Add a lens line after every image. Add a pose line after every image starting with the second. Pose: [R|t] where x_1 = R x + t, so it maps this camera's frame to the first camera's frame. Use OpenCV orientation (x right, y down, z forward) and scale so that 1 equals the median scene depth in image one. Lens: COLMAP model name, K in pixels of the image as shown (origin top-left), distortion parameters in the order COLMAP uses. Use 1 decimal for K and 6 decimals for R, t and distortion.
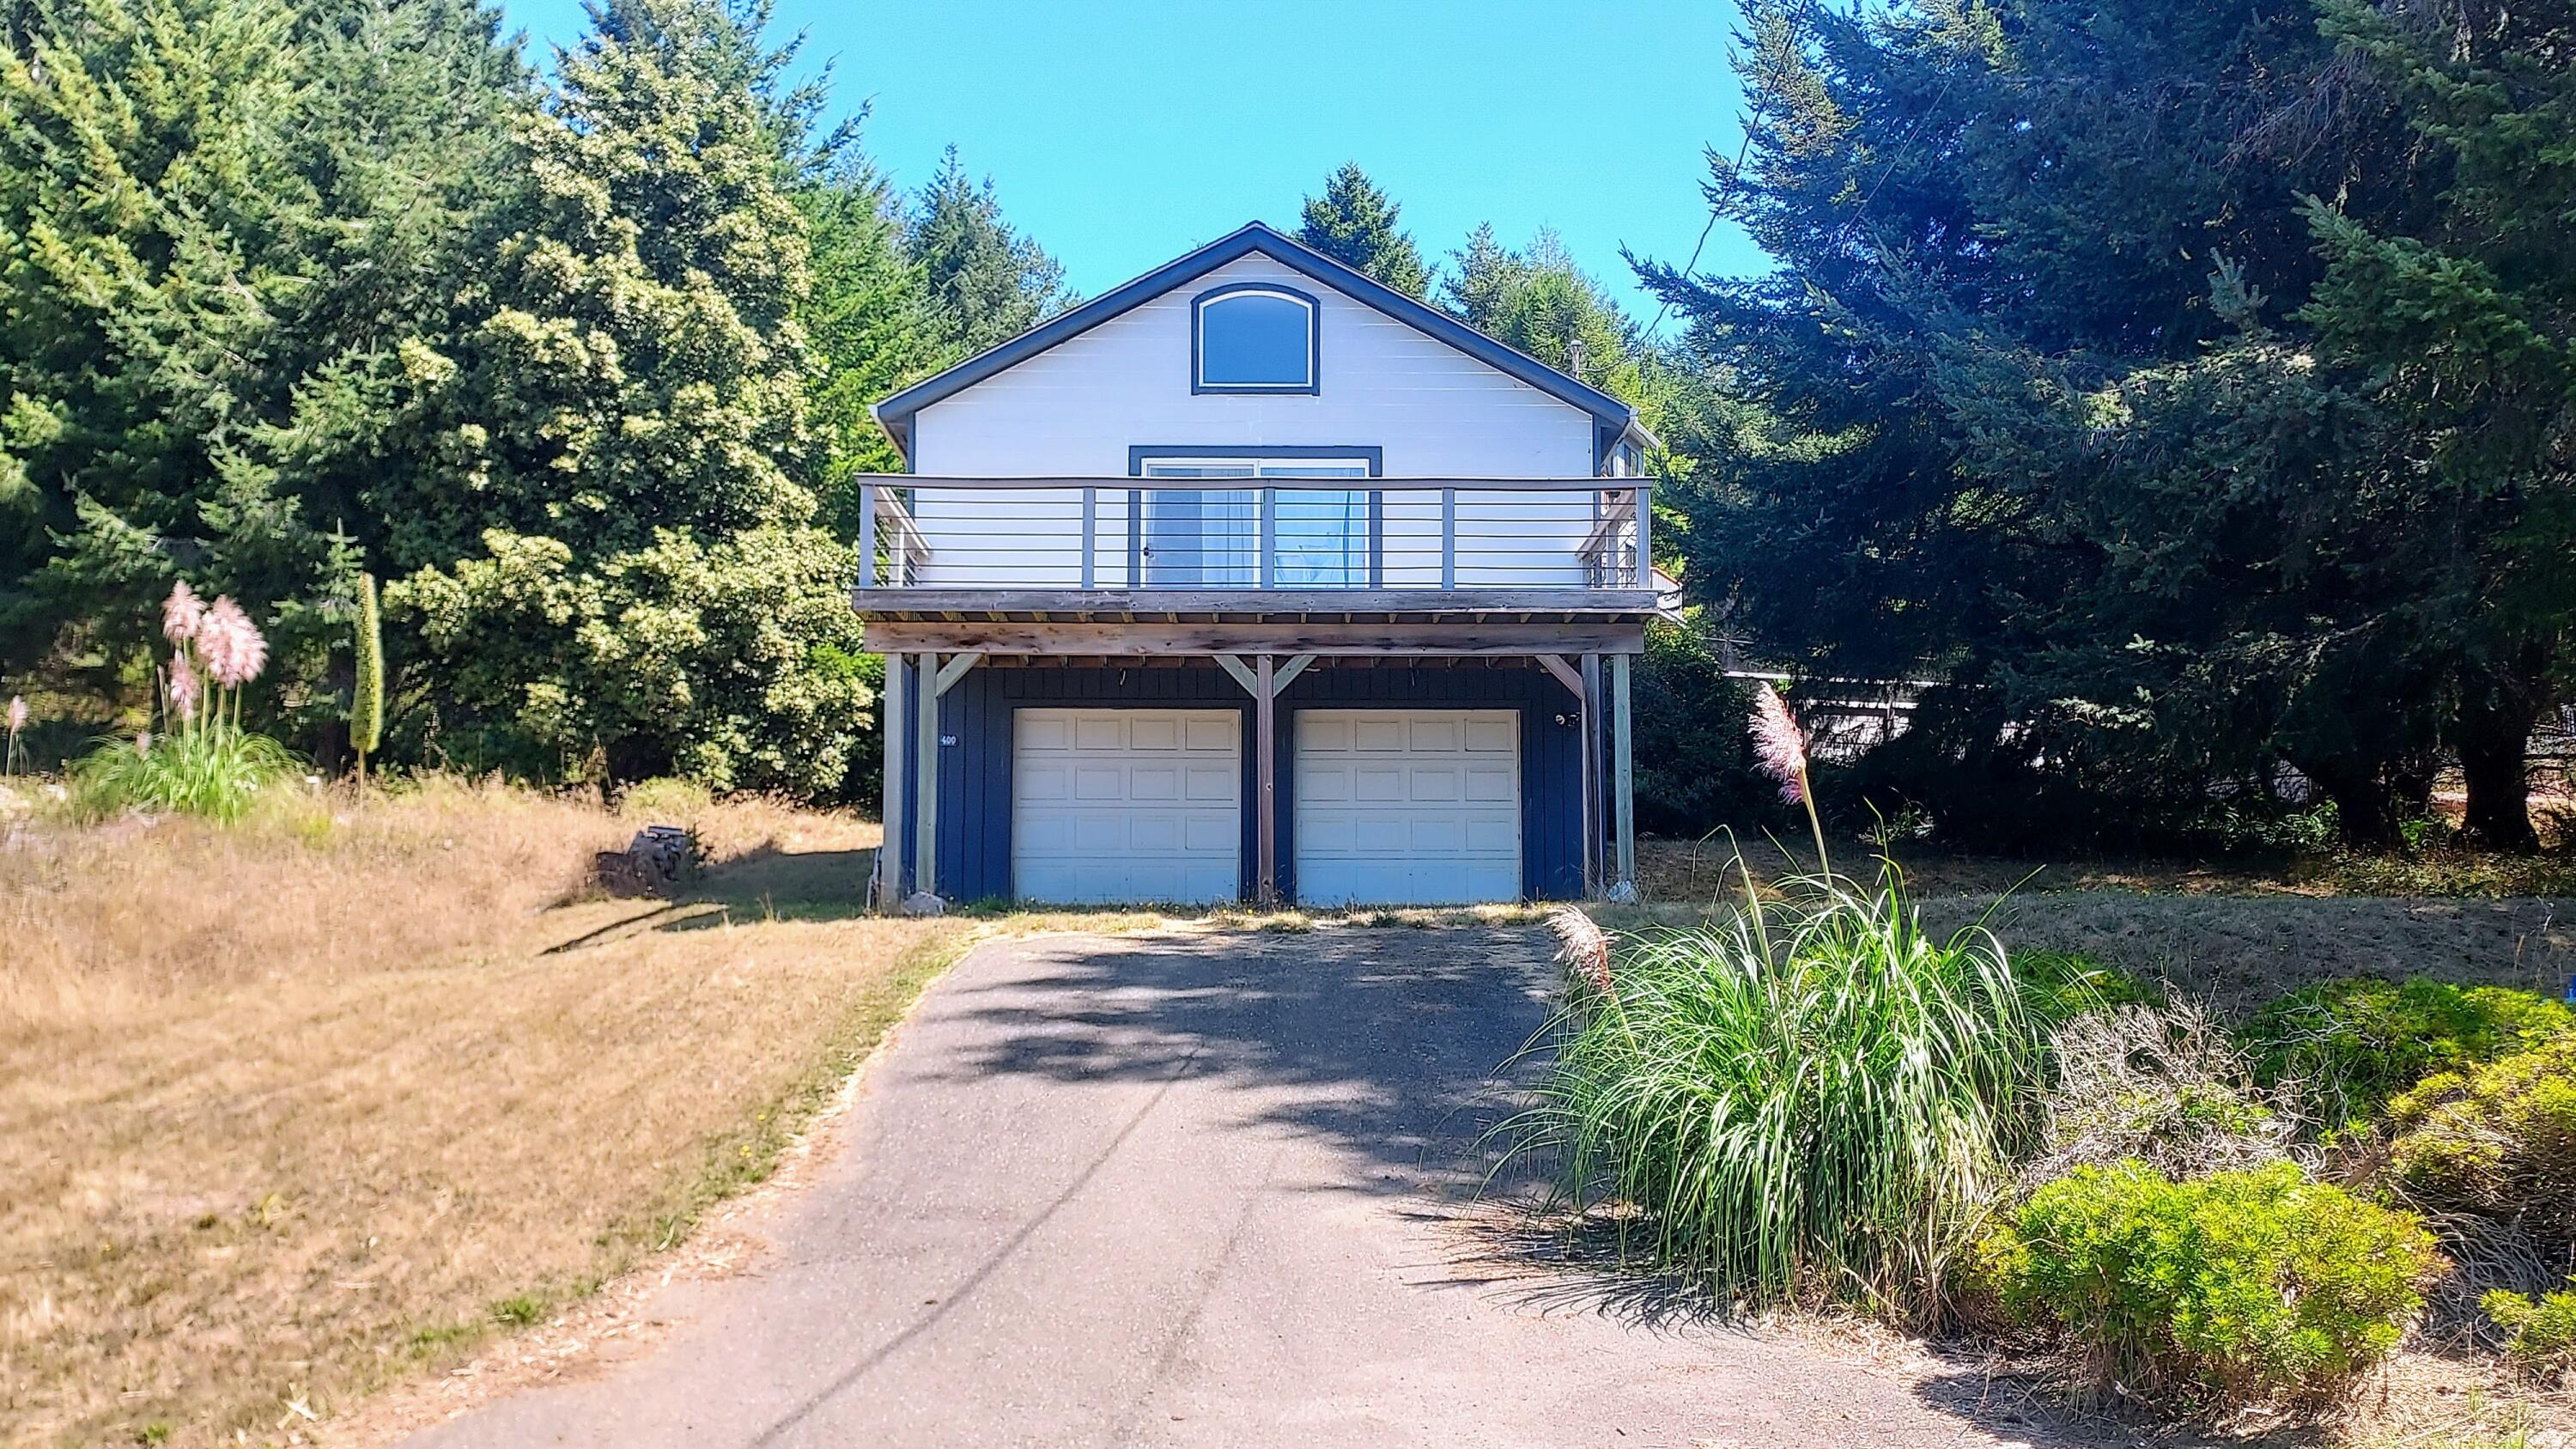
lens RADIAL K [[2257.1, 0, 1288.0], [0, 2257.1, 724.5], [0, 0, 1]] dist [0.103281, 0.001234]
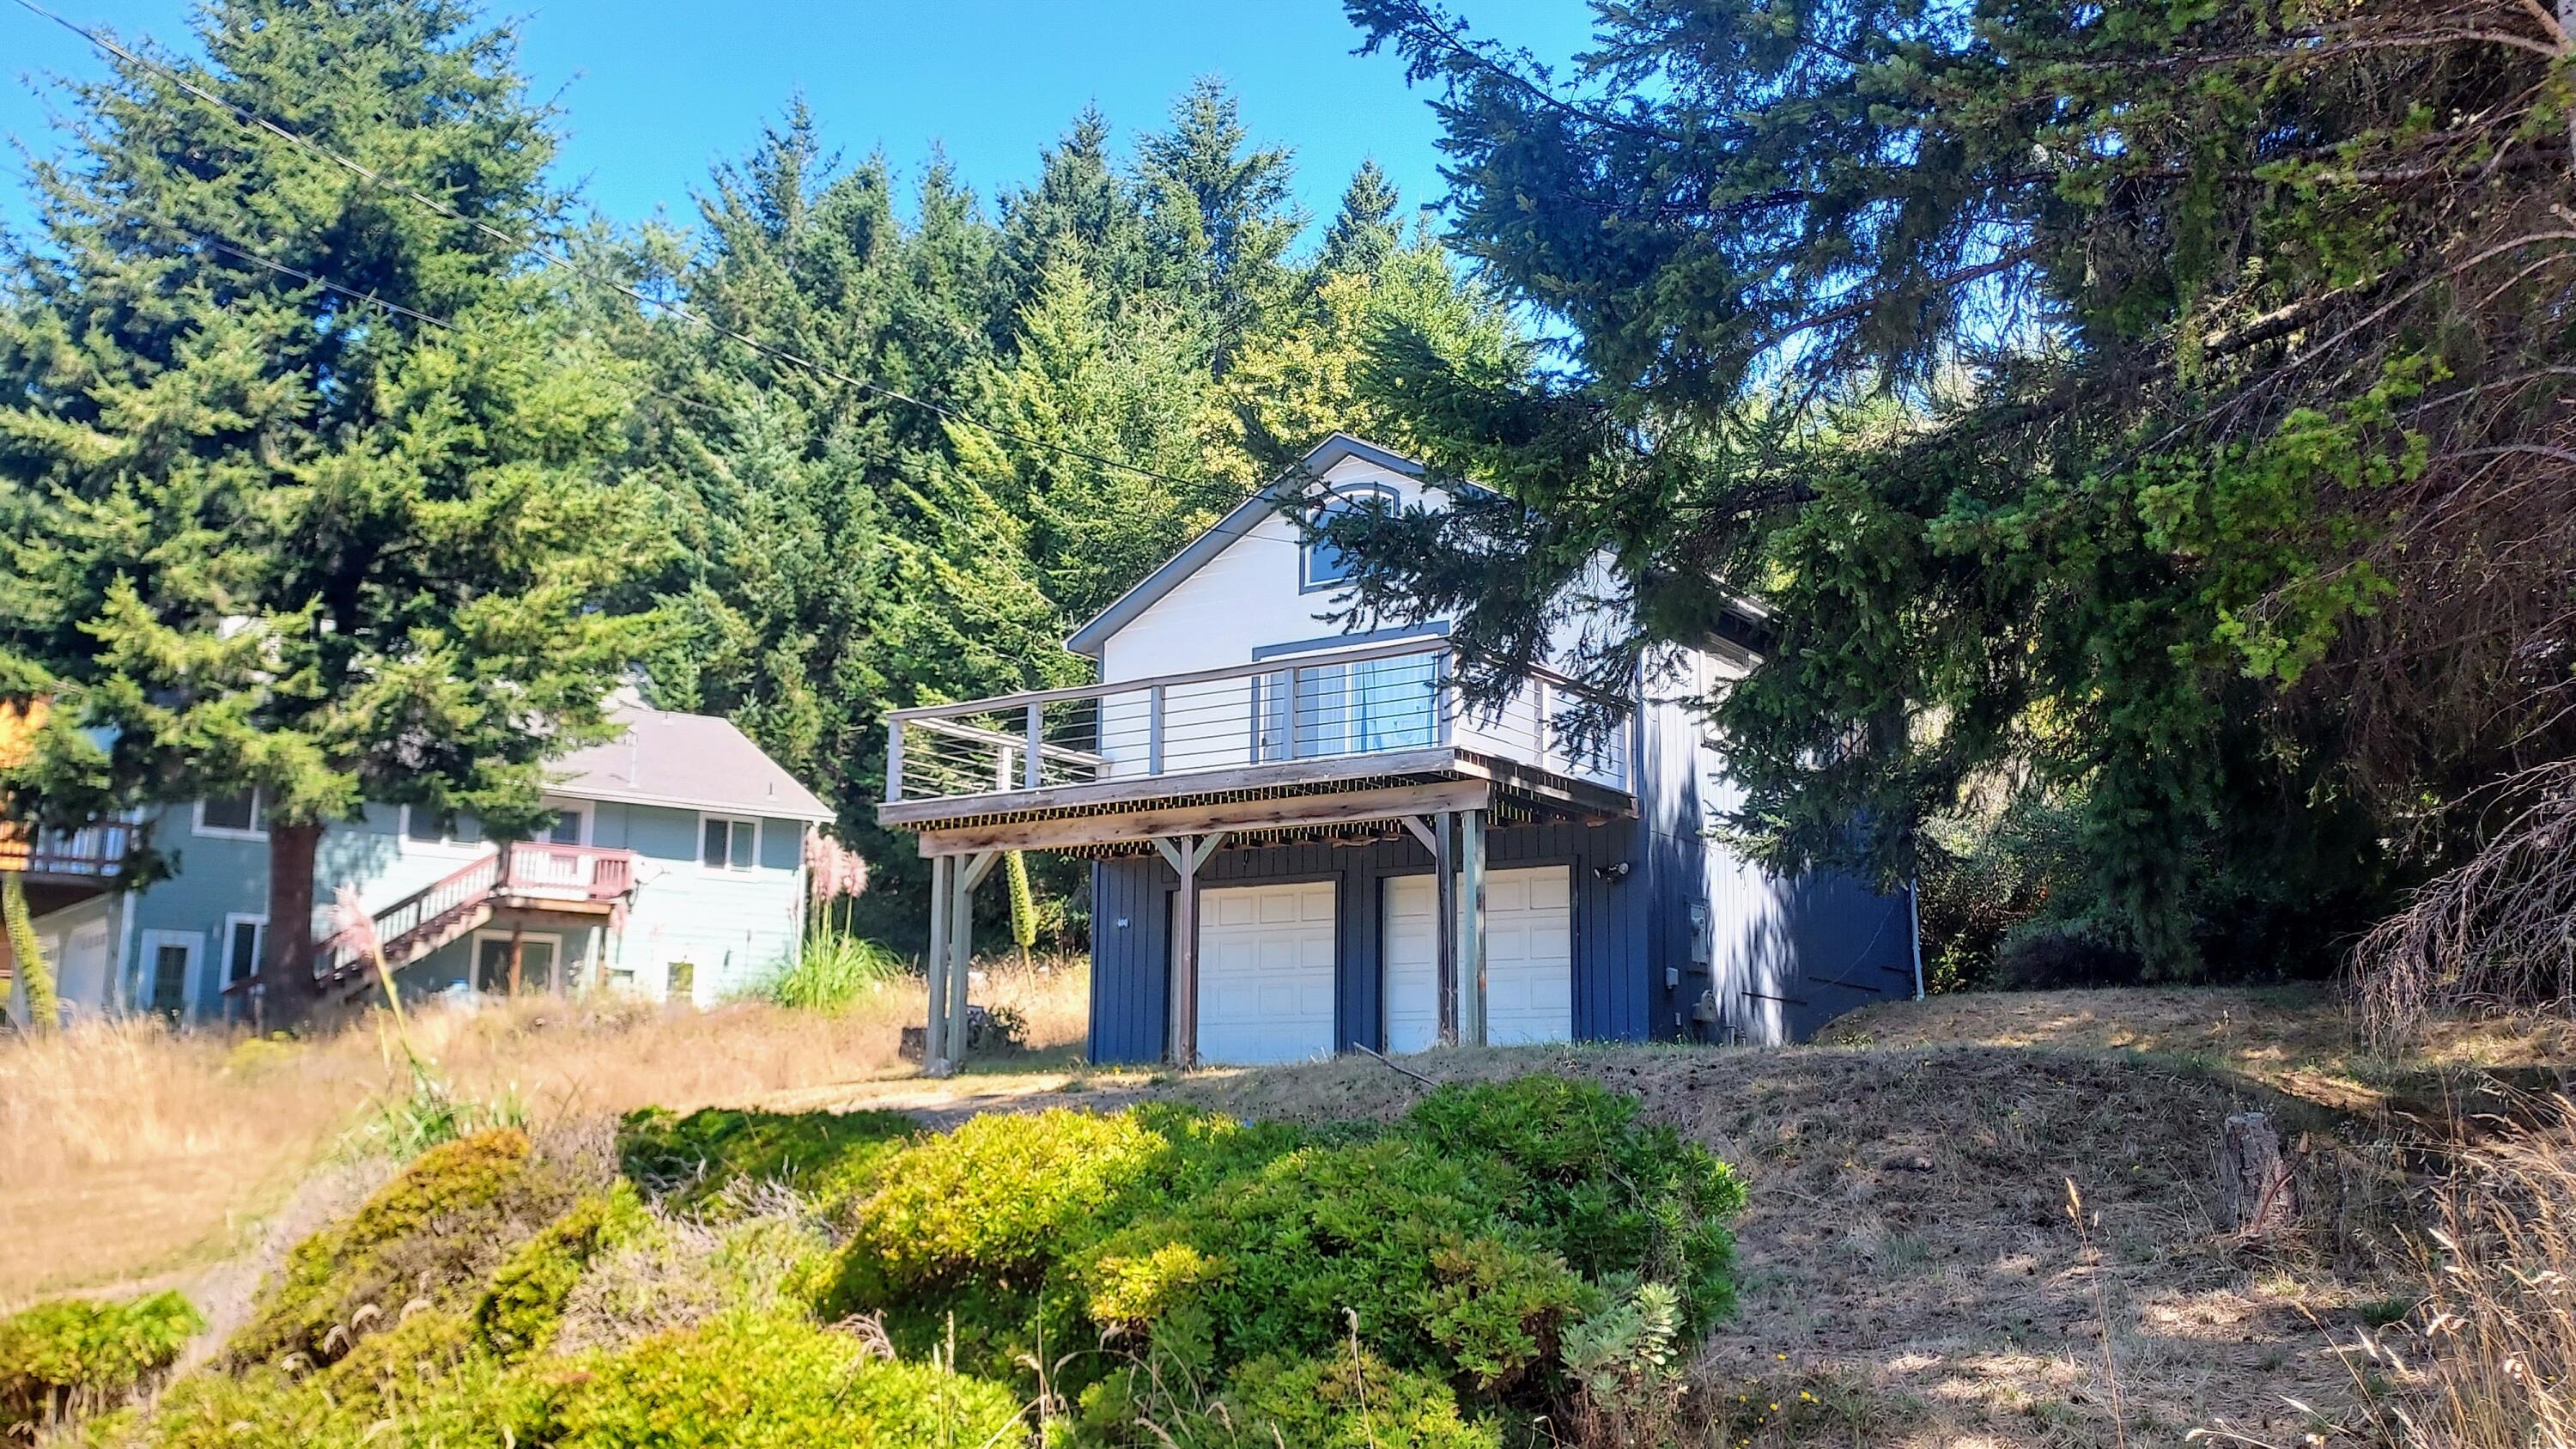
lens RADIAL K [[2169.6, 0, 1289.4], [0, 2169.6, 761.7], [0, 0, 1]] dist [0.095751, -0.150647]
pose [[0.813713, -0.087354, -0.574665, 0.544881], [0.053127, 0.995682, -0.076125, 0.013668], [0.578833, 0.031413, 0.814840, 0.150642]]
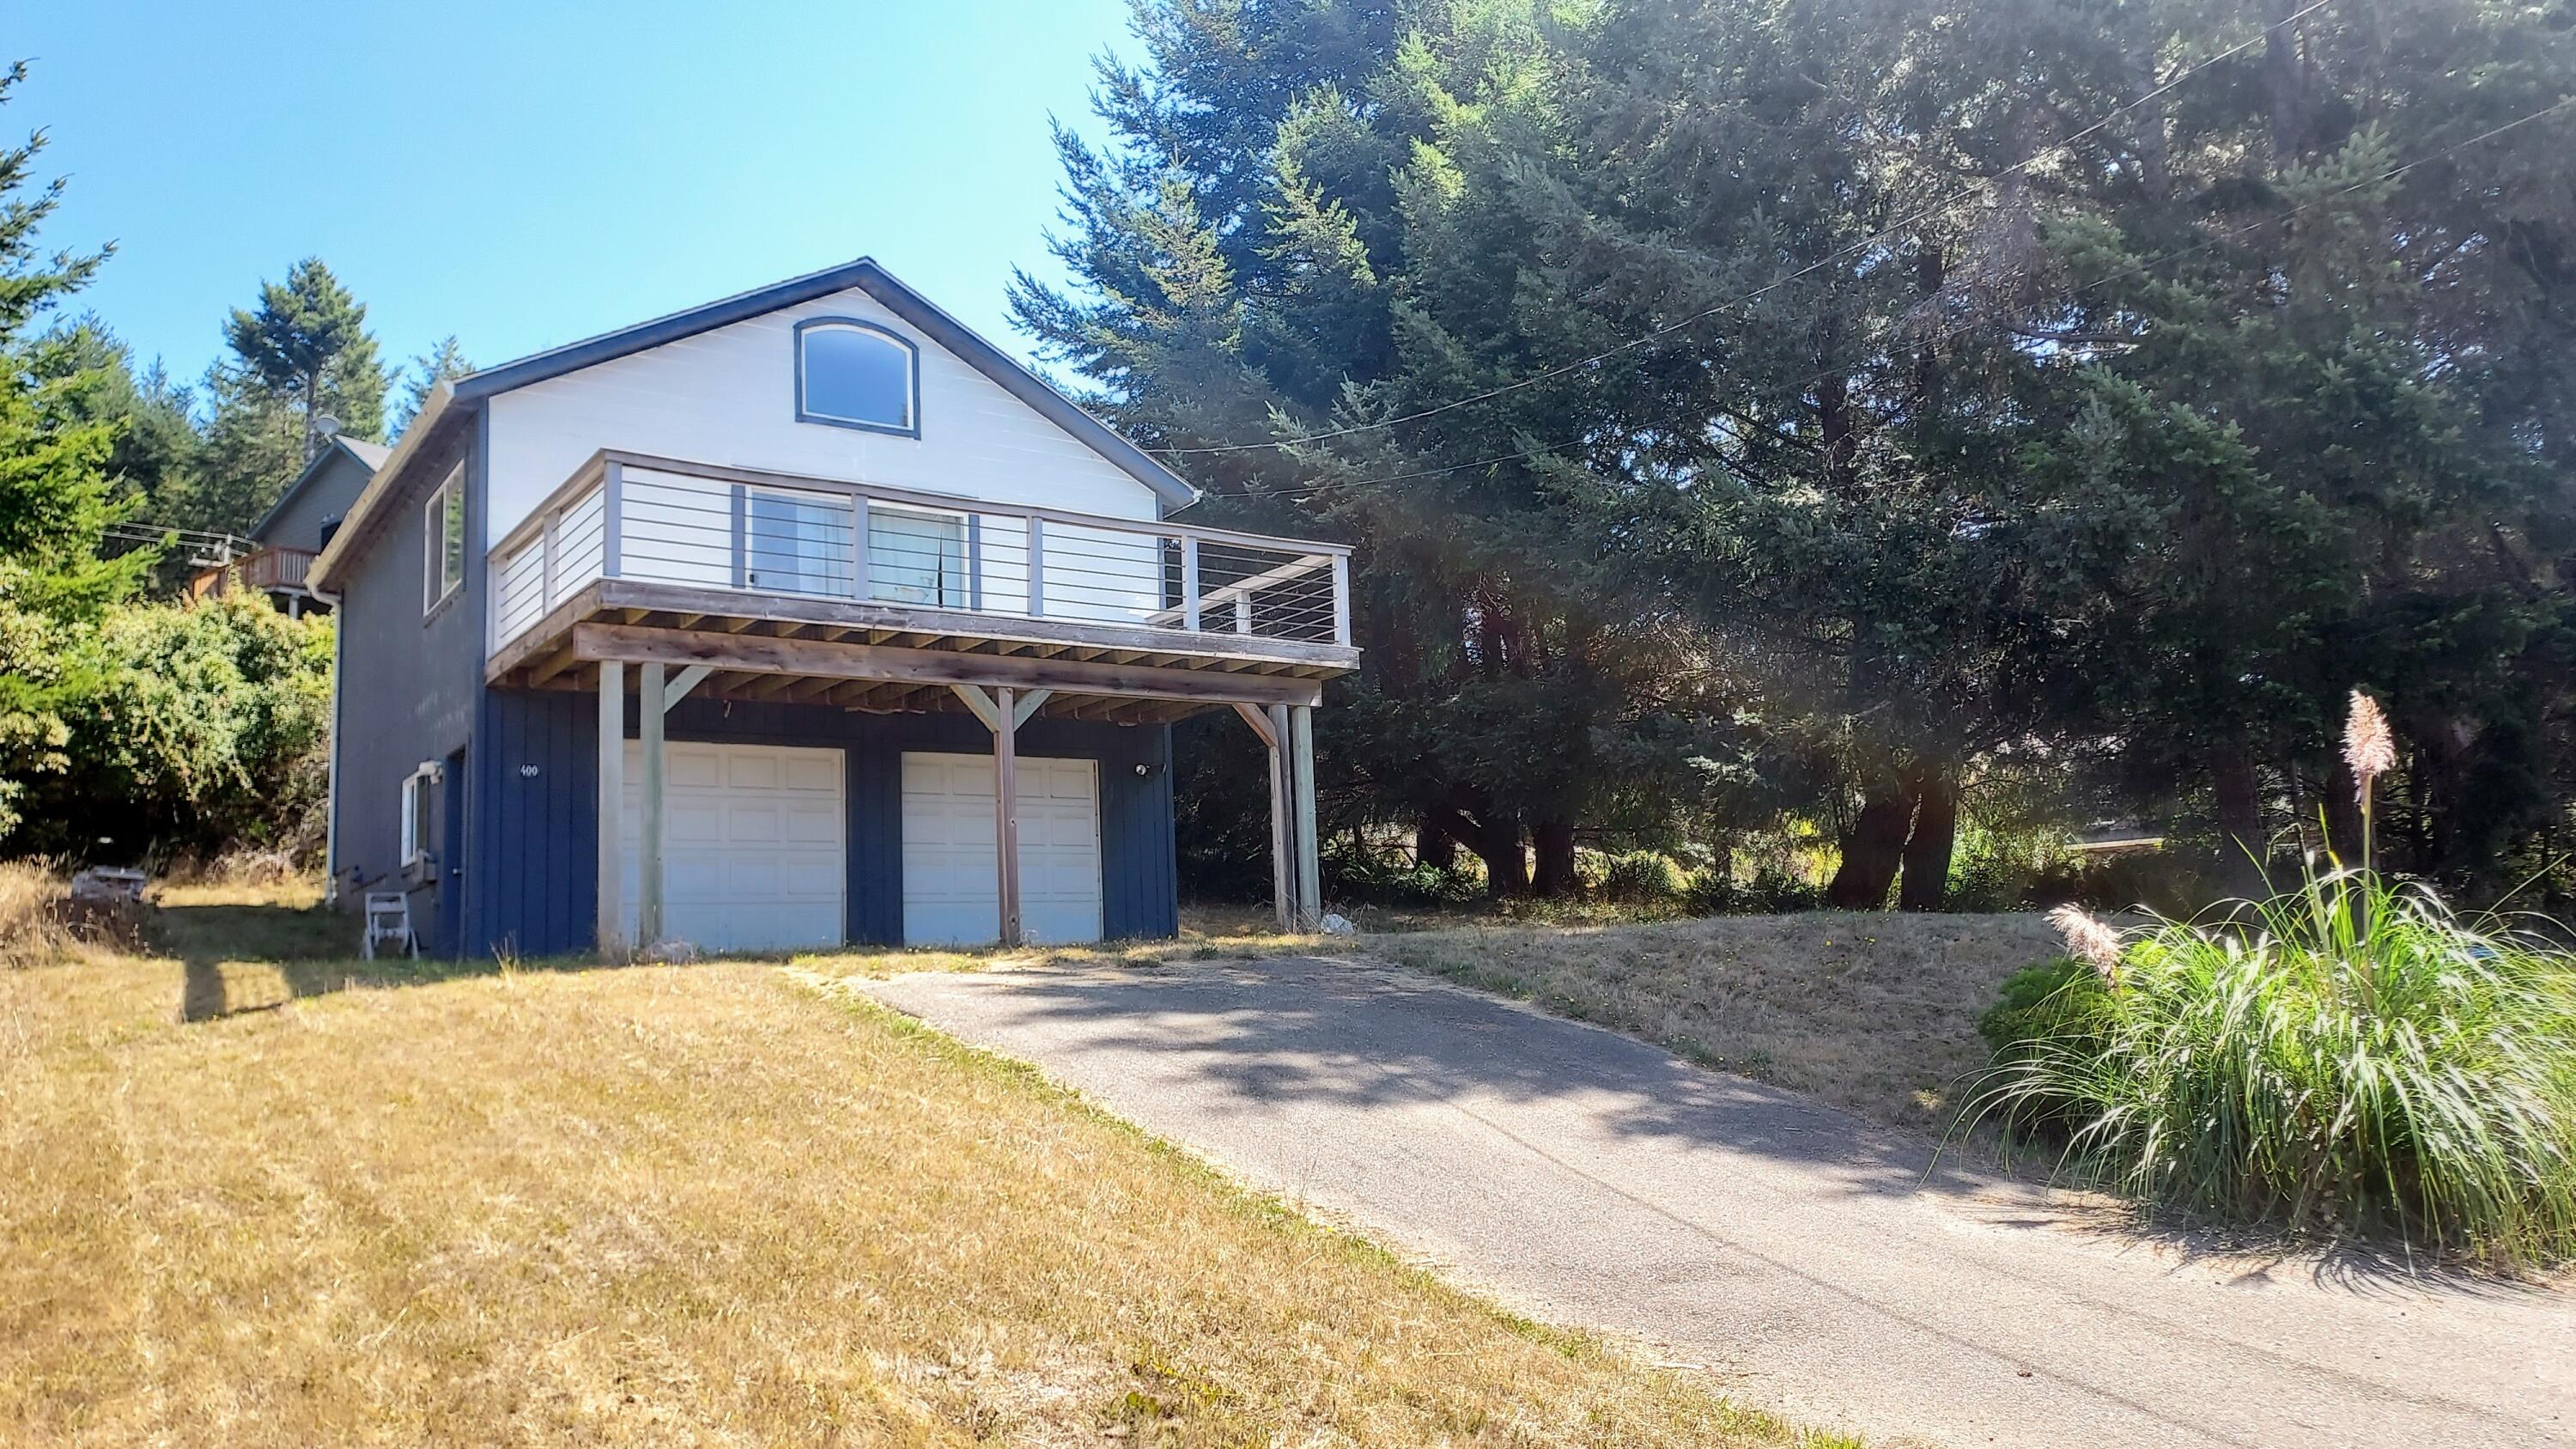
lens RADIAL K [[1875.9, 0, 1288.0], [0, 1875.9, 724.5], [0, 0, 1]] dist [0.030459, -0.000479]
pose [[0.831005, 0.046777, 0.554295, -0.306442], [-0.017407, 0.998157, -0.058138, 0.025813], [-0.555993, 0.038664, 0.830287, 0.224370]]
